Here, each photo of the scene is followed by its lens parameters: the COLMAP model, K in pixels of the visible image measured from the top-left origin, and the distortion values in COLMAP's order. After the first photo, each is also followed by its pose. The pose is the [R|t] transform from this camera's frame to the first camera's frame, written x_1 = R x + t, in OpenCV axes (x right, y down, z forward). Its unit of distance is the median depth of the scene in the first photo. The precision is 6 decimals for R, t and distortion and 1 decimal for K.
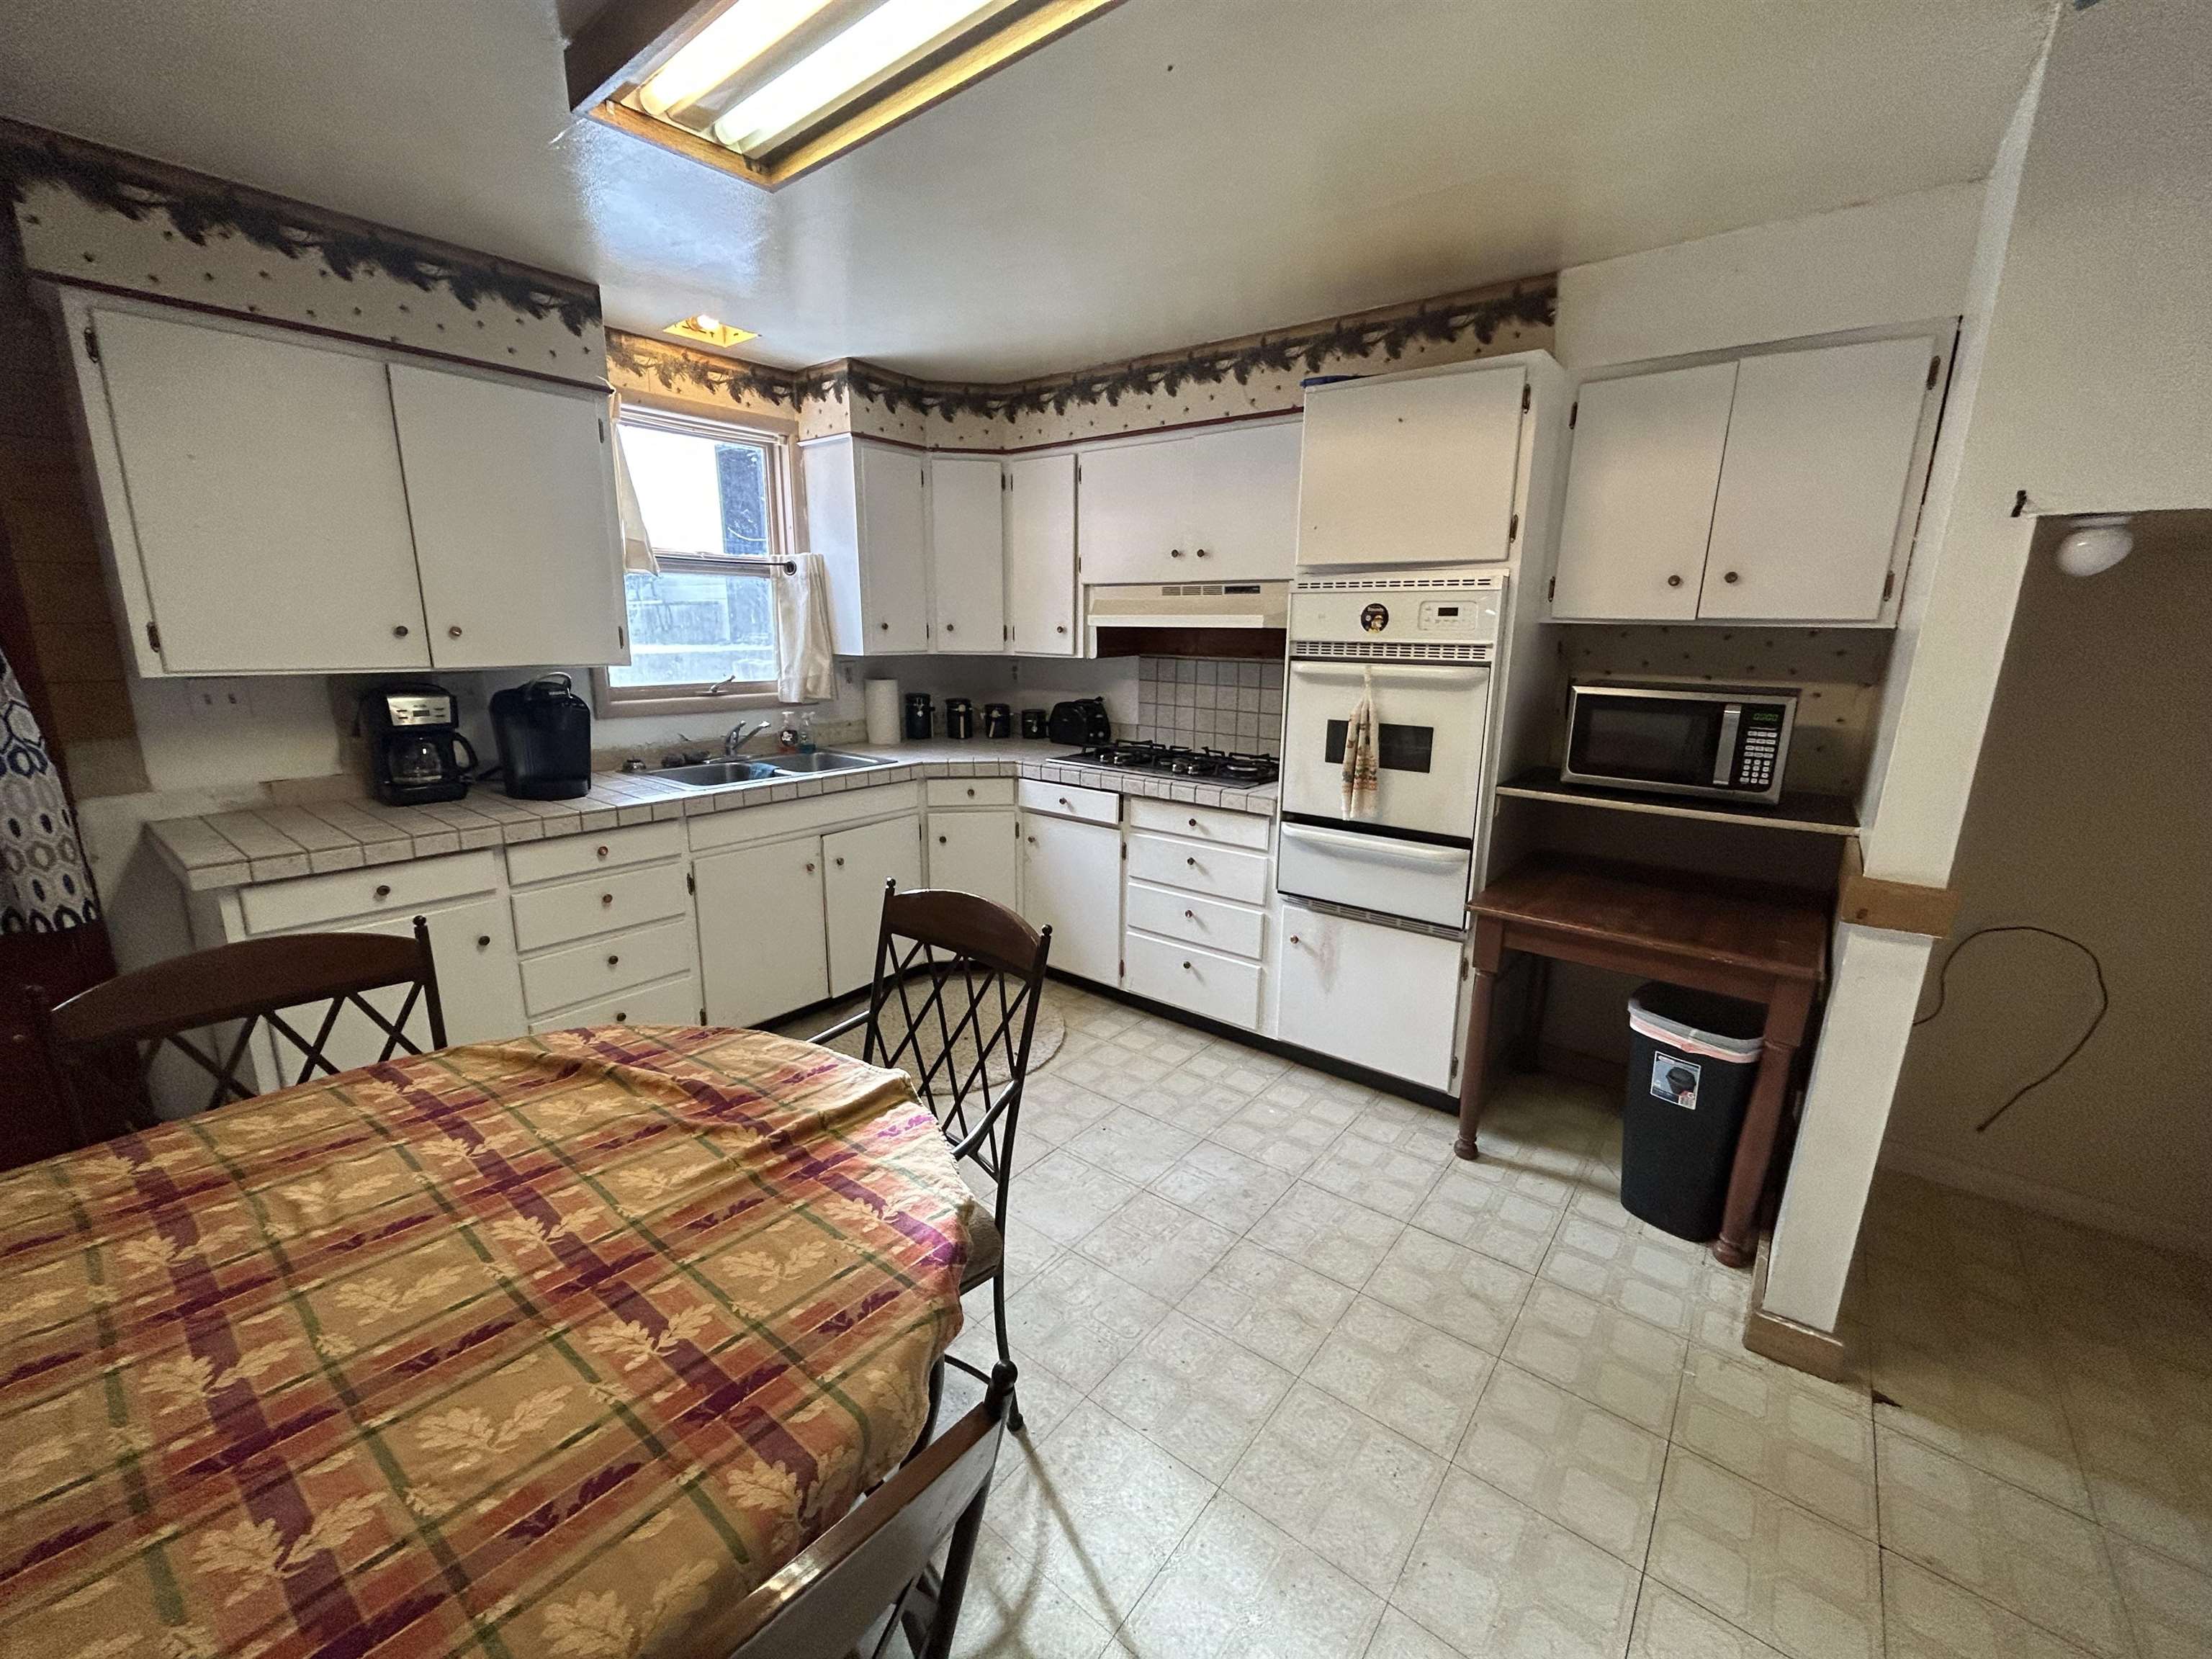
lens RADIAL K [[892.4, 0, 1106.0], [0, 892.4, 829.5], [0, 0, 1]] dist [-0.001979, -0.000010]
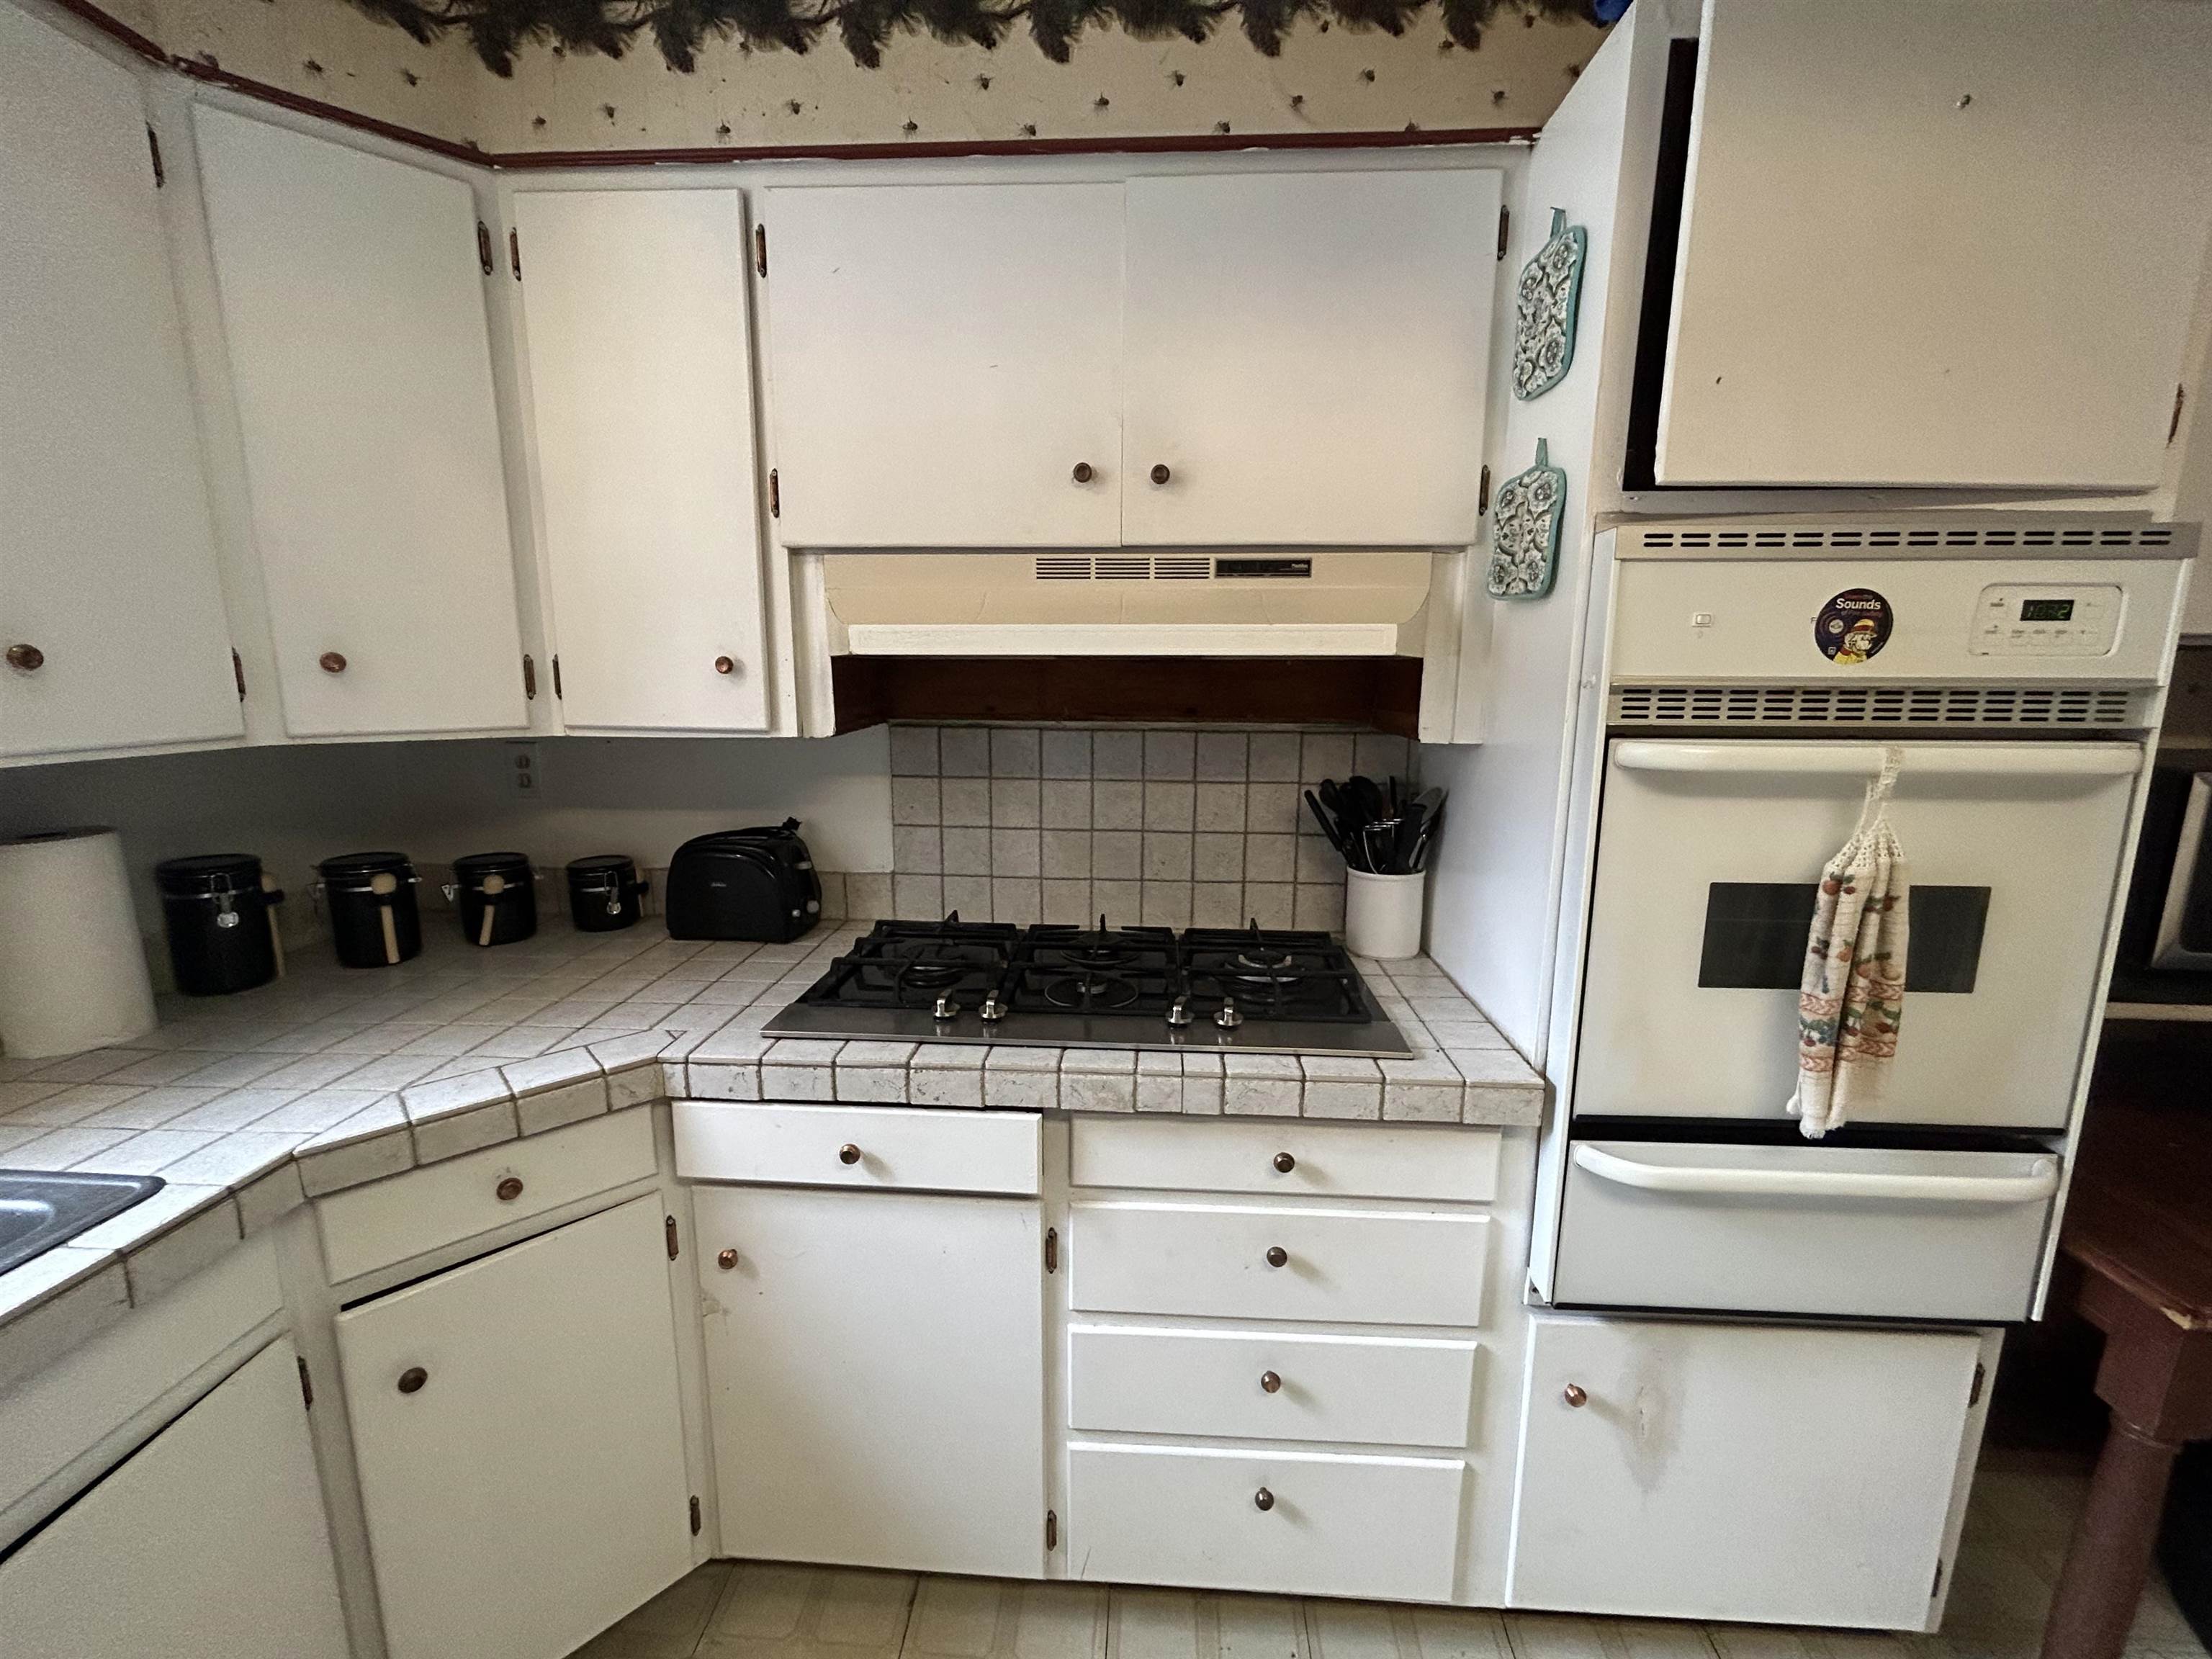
lens RADIAL K [[892.4, 0, 1106.0], [0, 892.4, 829.5], [0, 0, 1]] dist [-0.001979, -0.000010]
pose [[0.817559, -0.106776, 0.565859, -0.158469], [0.132251, 0.991208, -0.004040, -0.150099], [-0.560453, 0.078138, 0.824492, 0.685142]]
